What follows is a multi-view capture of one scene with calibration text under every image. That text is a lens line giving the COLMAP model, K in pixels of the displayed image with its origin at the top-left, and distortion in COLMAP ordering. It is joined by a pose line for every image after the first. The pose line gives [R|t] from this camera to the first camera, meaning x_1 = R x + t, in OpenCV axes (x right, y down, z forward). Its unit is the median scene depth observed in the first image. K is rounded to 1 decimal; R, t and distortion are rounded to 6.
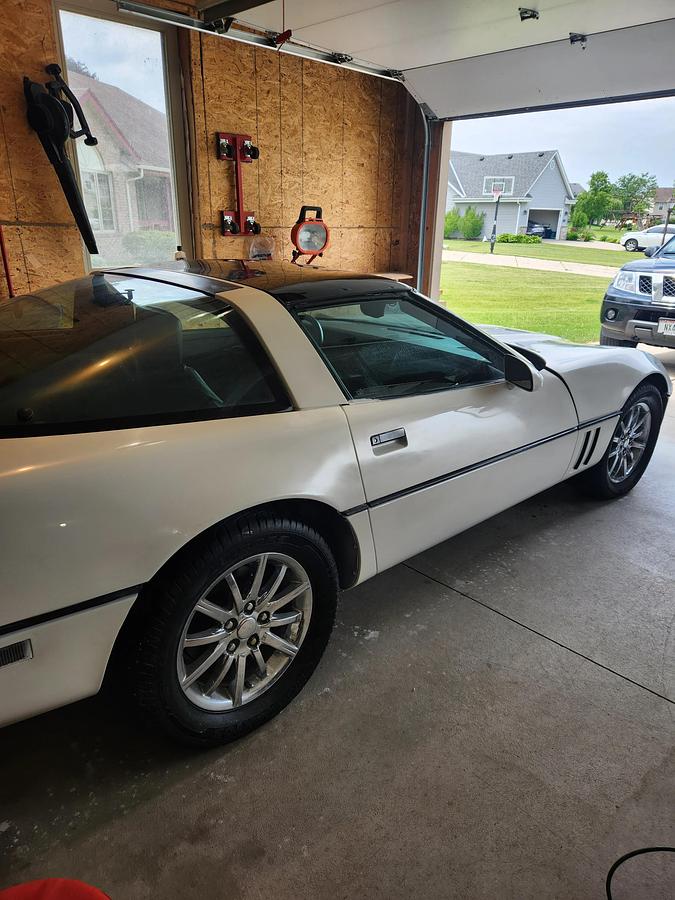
lens RADIAL K [[577.2, 0, 336.2], [0, 577.2, 457.3], [0, 0, 1]] dist [0.062588, -0.046216]
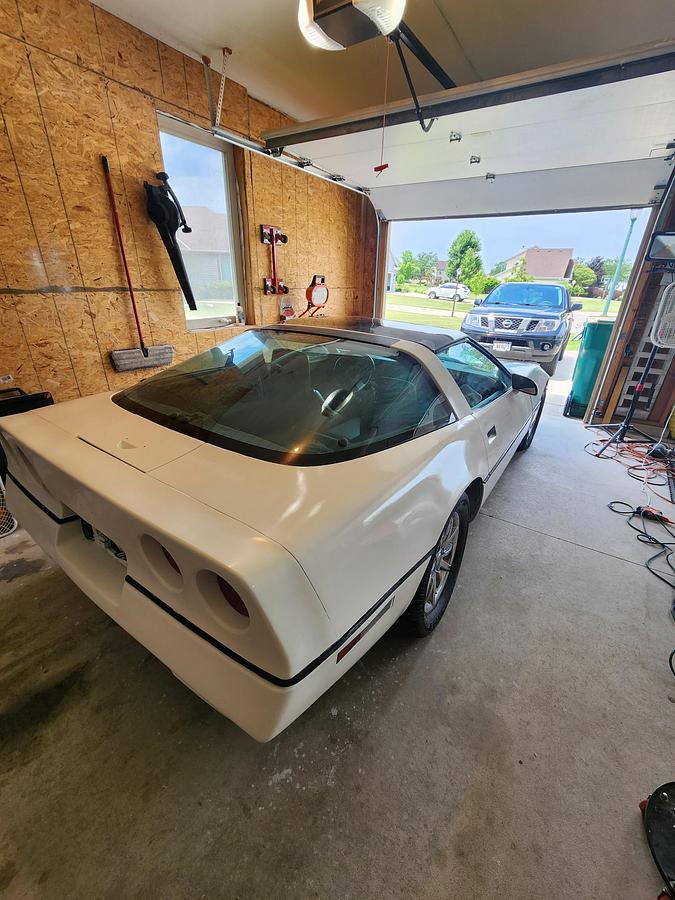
lens RADIAL K [[359.0, 0, 337.5], [0, 359.0, 450.0], [0, 0, 1]] dist [0.000717, -0.000024]
pose [[0.976150, -0.087106, 0.198855, -0.236558], [0.074719, 0.994816, 0.068979, -0.036350], [-0.203832, -0.052476, 0.977598, 0.045686]]
